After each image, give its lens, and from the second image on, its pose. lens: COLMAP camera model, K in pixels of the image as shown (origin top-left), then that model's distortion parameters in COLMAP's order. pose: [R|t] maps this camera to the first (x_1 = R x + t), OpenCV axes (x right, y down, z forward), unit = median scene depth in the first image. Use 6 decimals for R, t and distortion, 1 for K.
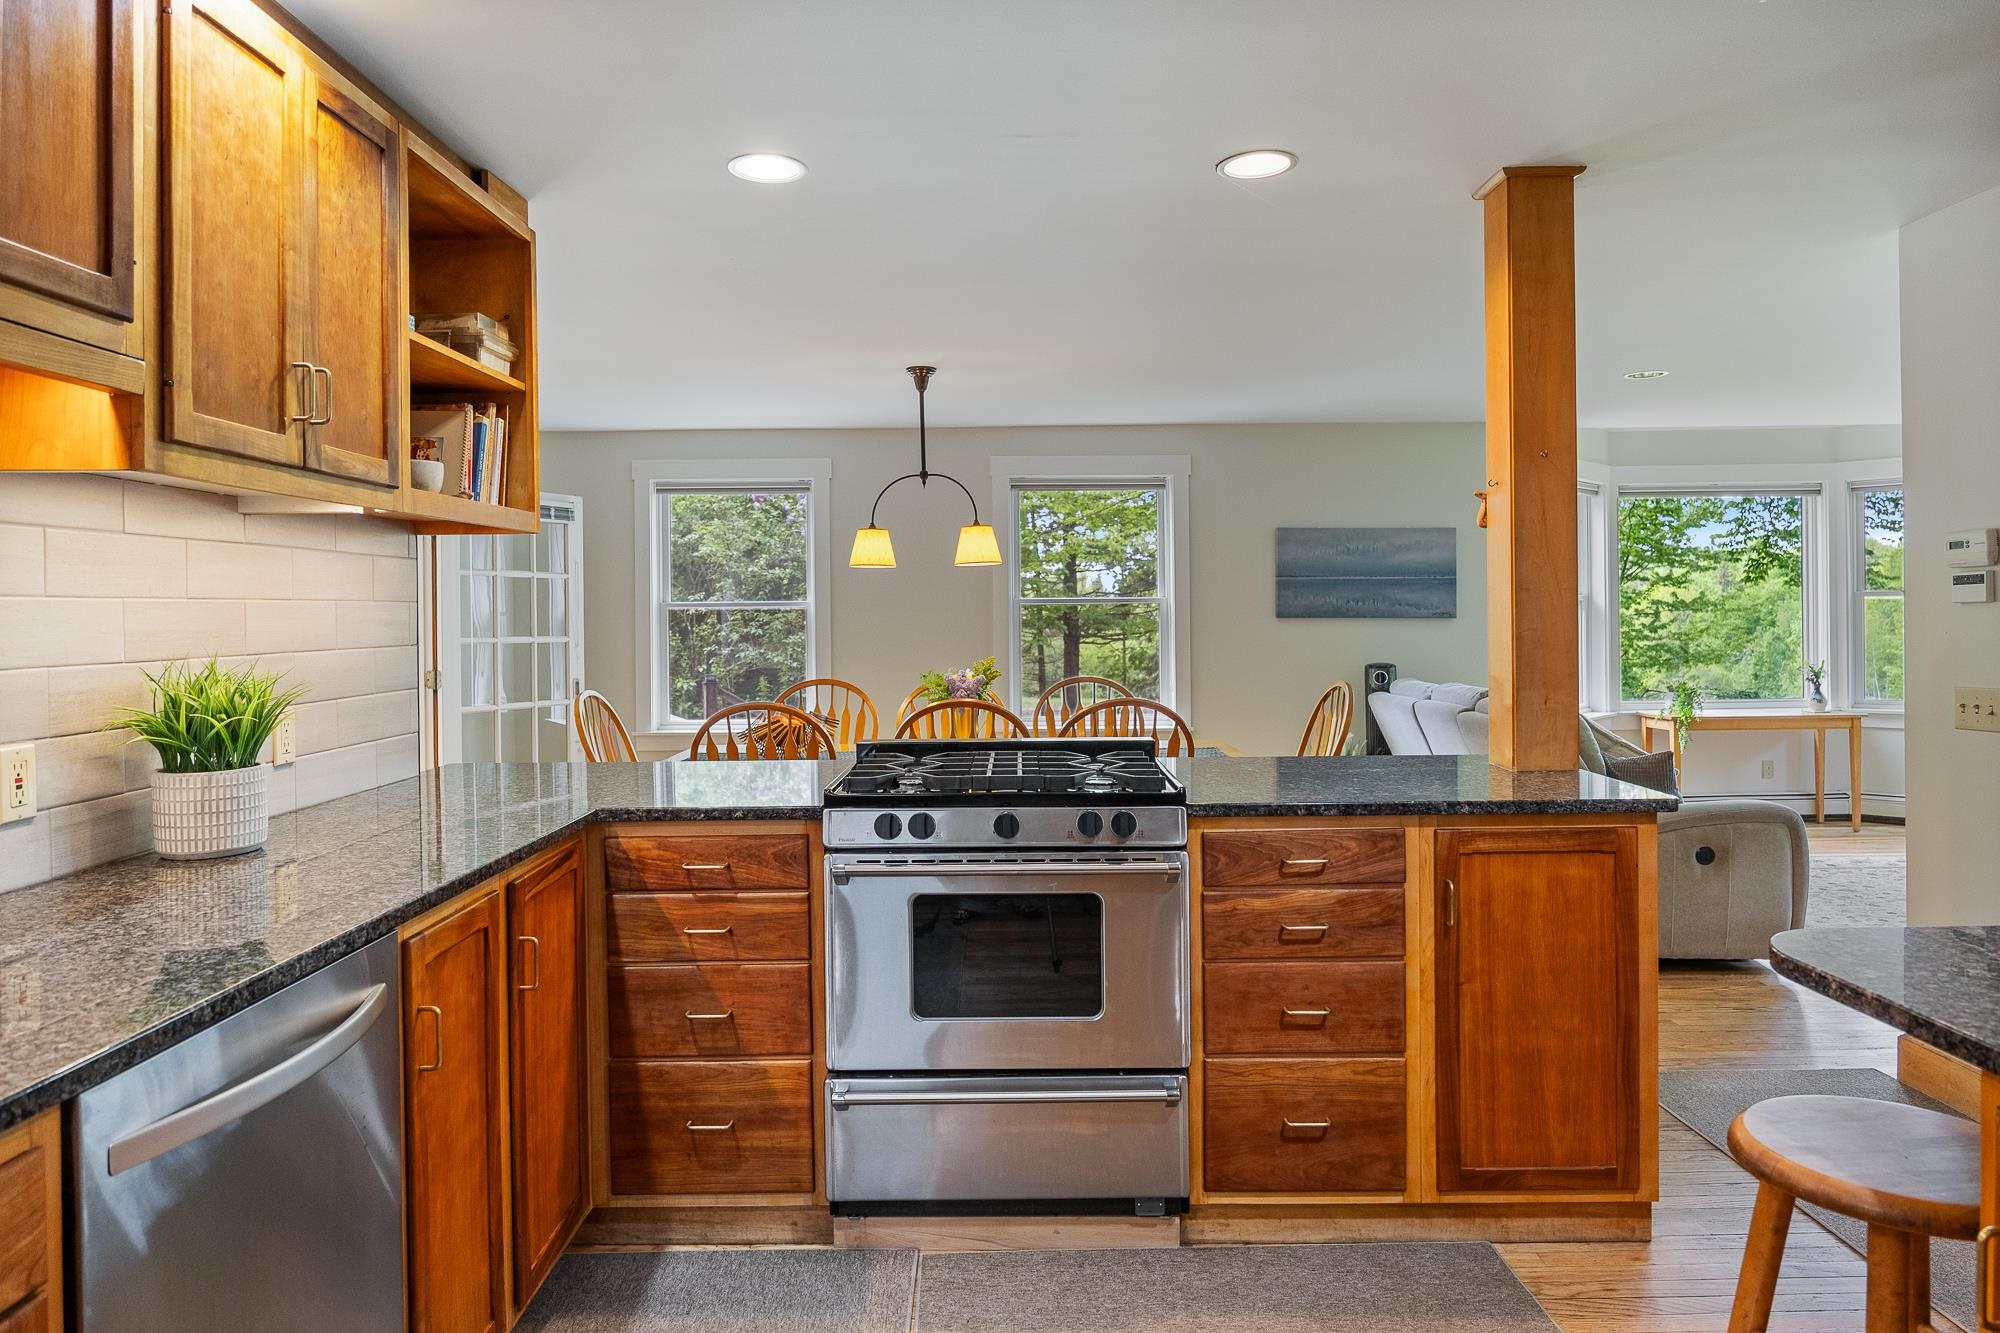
lens RADIAL K [[1212.4, 0, 996.4], [0, 1212.4, 625.2], [0, 0, 1]] dist [-0.003779, -0.001578]
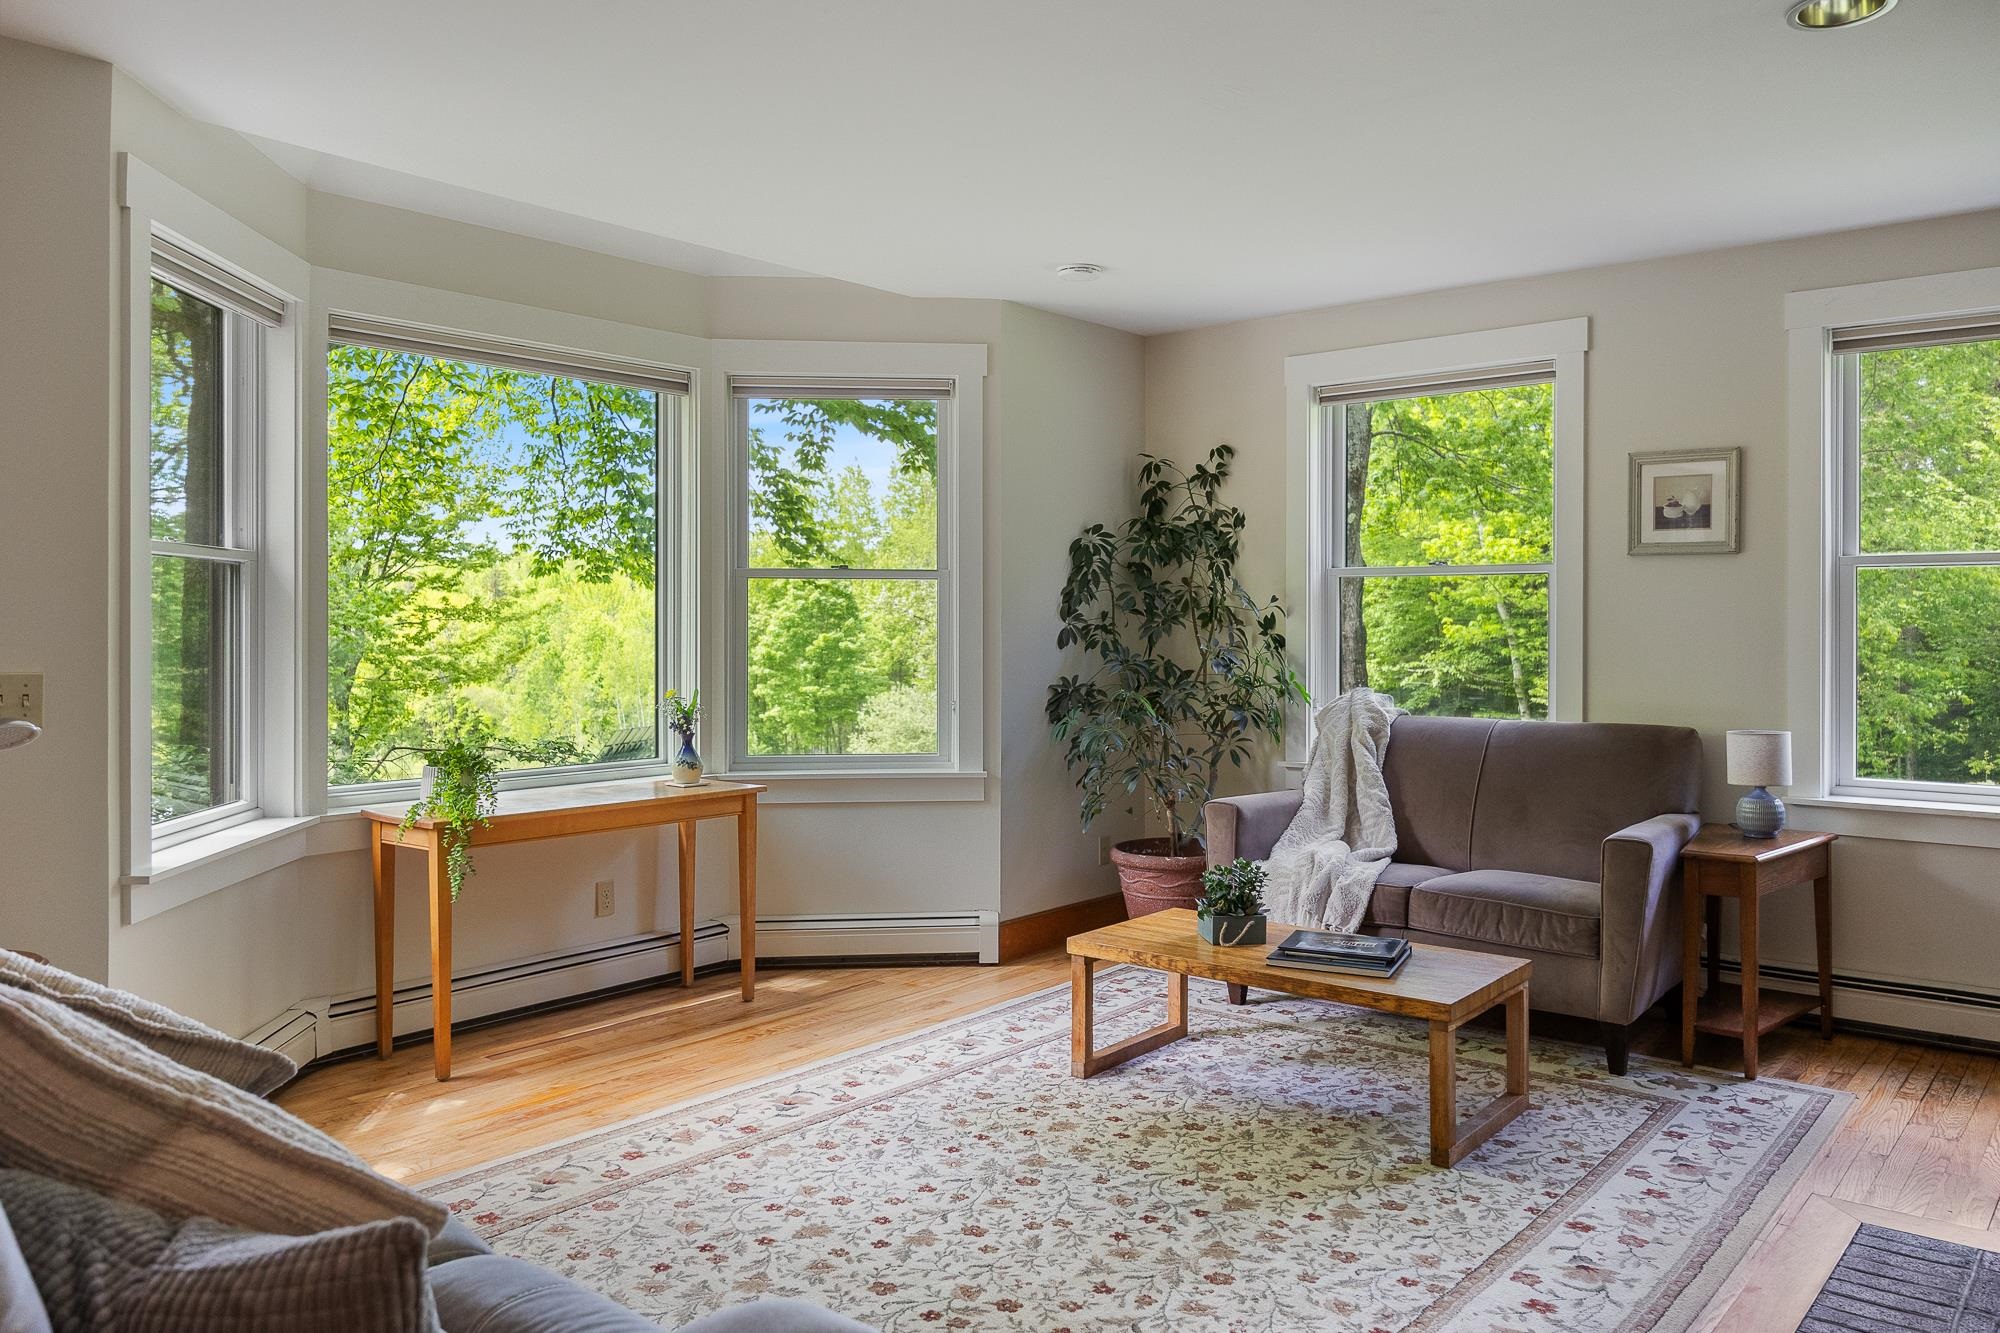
lens RADIAL K [[1447.6, 0, 992.0], [0, 1447.6, 632.4], [0, 0, 1]] dist [-0.002925, 0.000687]
pose [[0.643157, 0.007745, 0.765695, 0.262516], [-0.004494, 0.999970, -0.006341, 0.006470], [-0.765721, 0.000637, 0.643173, 0.465944]]
